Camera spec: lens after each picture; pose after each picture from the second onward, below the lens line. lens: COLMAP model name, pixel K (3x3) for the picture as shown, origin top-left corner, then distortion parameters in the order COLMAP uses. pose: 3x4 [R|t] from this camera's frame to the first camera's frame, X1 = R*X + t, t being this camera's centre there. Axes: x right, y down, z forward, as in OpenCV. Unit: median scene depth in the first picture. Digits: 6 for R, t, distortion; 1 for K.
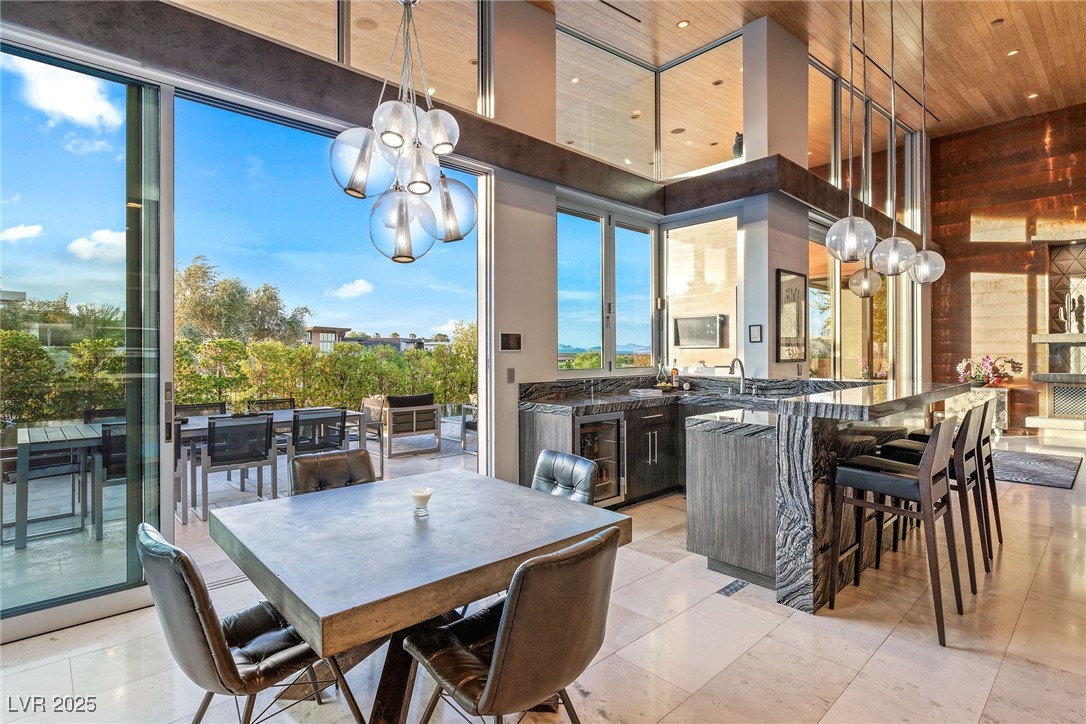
lens RADIAL K [[542.7, 0, 541.6], [0, 542.7, 351.7], [0, 0, 1]] dist [-0.000721, 0.000257]
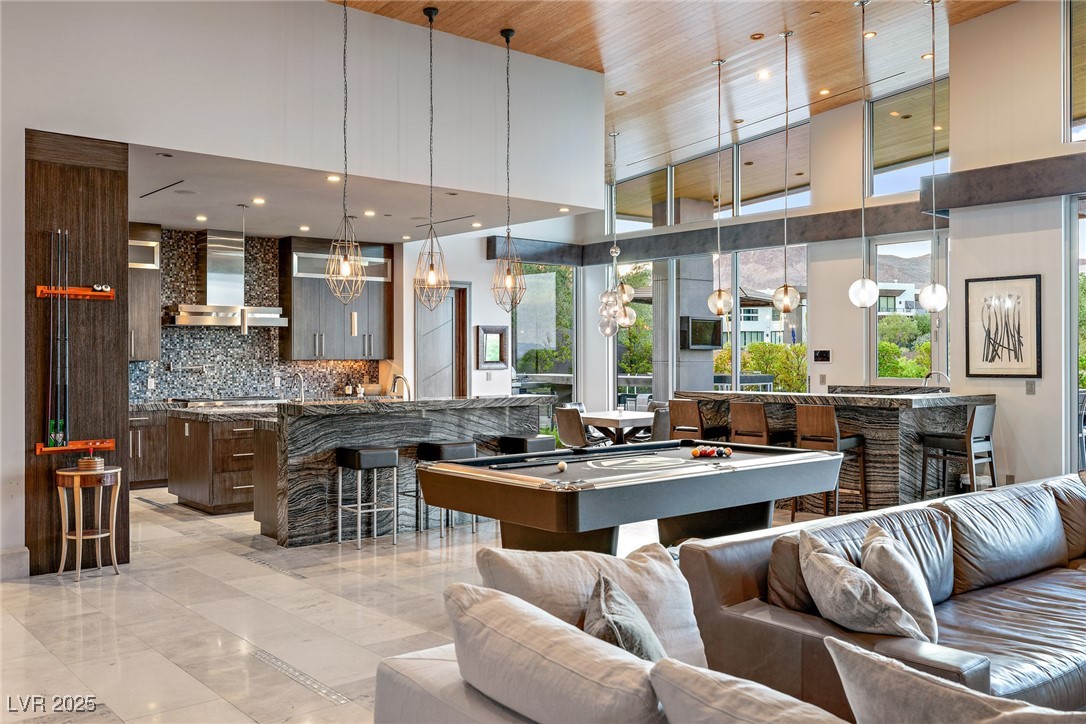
lens RADIAL K [[948.2, 0, 539.4], [0, 948.2, 356.0], [0, 0, 1]] dist [0.008572, 0.006408]
pose [[-0.051565, 0.003998, -0.998662, 1.282862], [0.004586, 0.999982, 0.003767, -0.016108], [0.998659, -0.004386, -0.051582, 0.195148]]
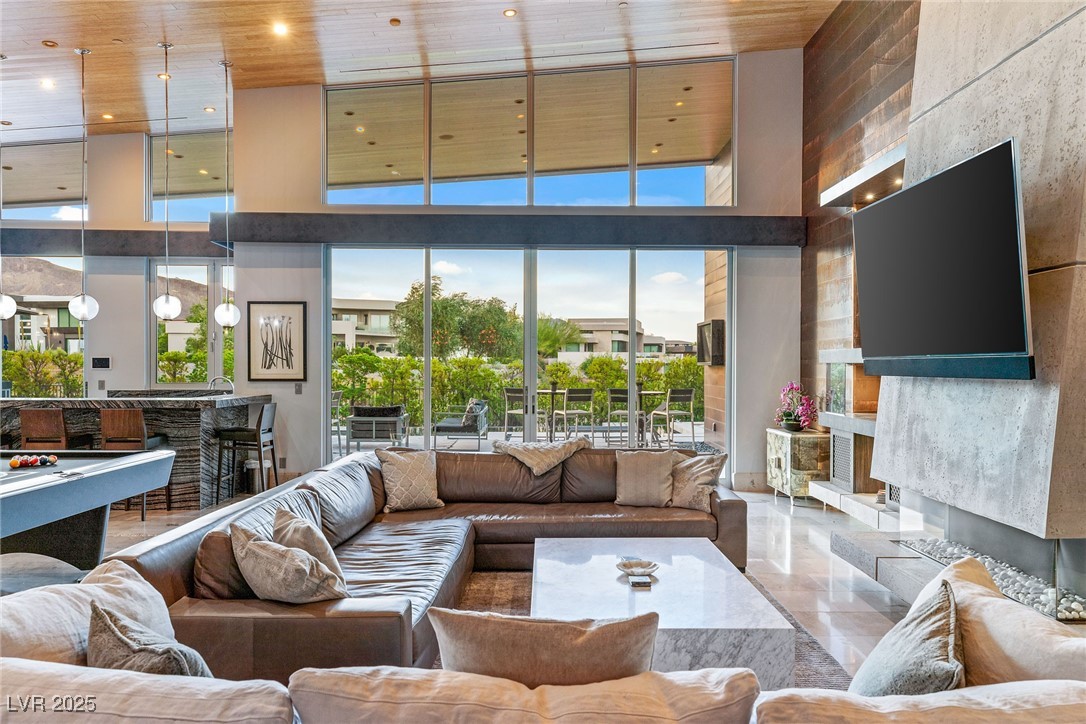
lens RADIAL K [[768.4, 0, 555.9], [0, 768.4, 371.2], [0, 0, 1]] dist [0.020998, 0.000507]
pose [[0.740218, 0.012852, -0.672244, 1.222768], [-0.006417, 0.999907, 0.012051, -0.015316], [0.672337, -0.004607, 0.740231, 0.123147]]
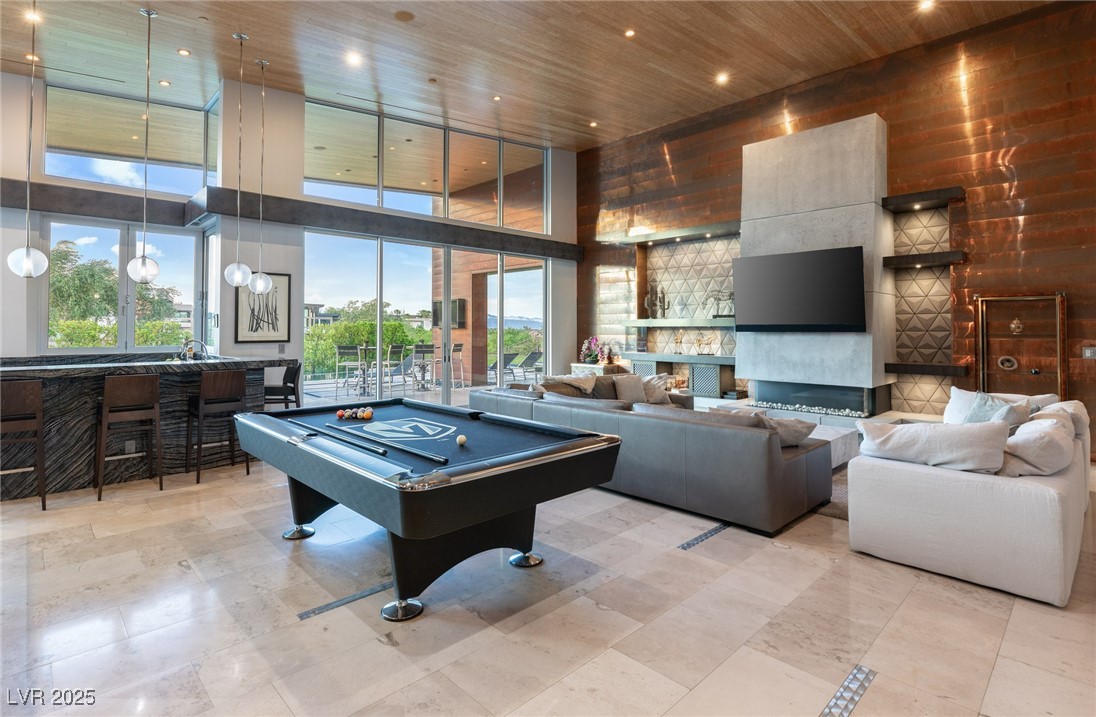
lens RADIAL K [[537.4, 0, 542.8], [0, 537.4, 318.5], [0, 0, 1]] dist [-0.002738, -0.000658]
pose [[0.999871, 0.005574, 0.015083, 0.683083], [-0.005297, 0.999819, -0.018285, -0.011403], [-0.015182, 0.018203, 0.999719, -0.173979]]
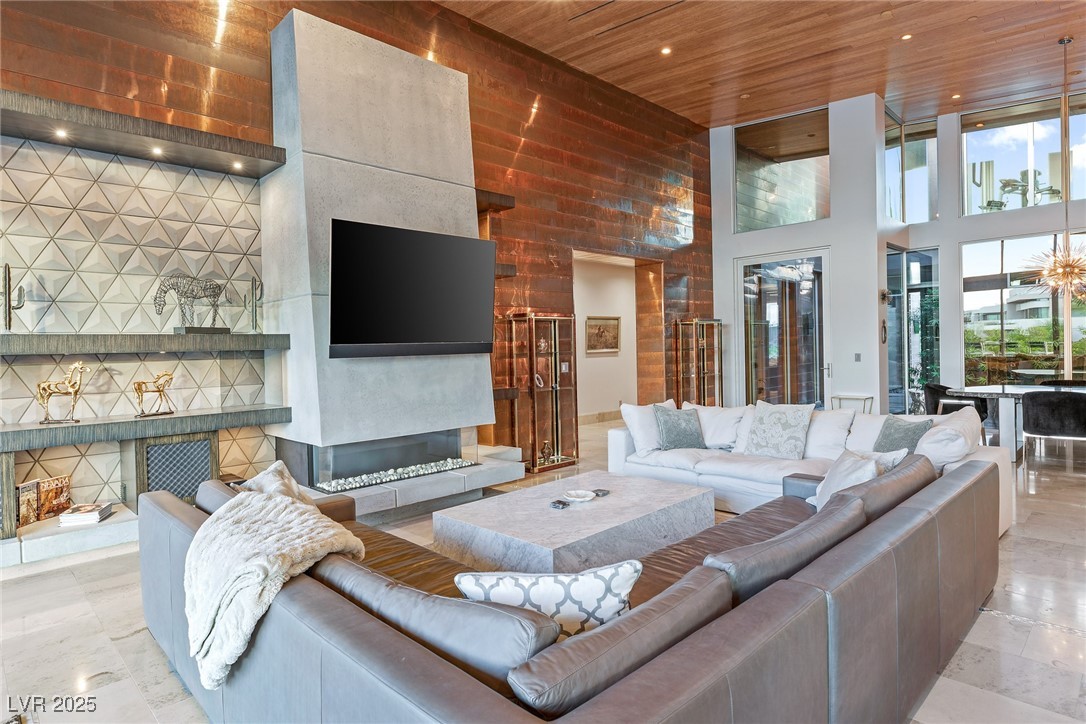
lens RADIAL K [[573.1, 0, 540.0], [0, 573.1, 355.8], [0, 0, 1]] dist [0.001640, 0.001072]
pose [[0.003580, -0.011881, 0.999923, 0.517074], [0.026681, 0.999575, 0.011781, -0.010371], [-0.999638, 0.026637, 0.003895, 0.512201]]
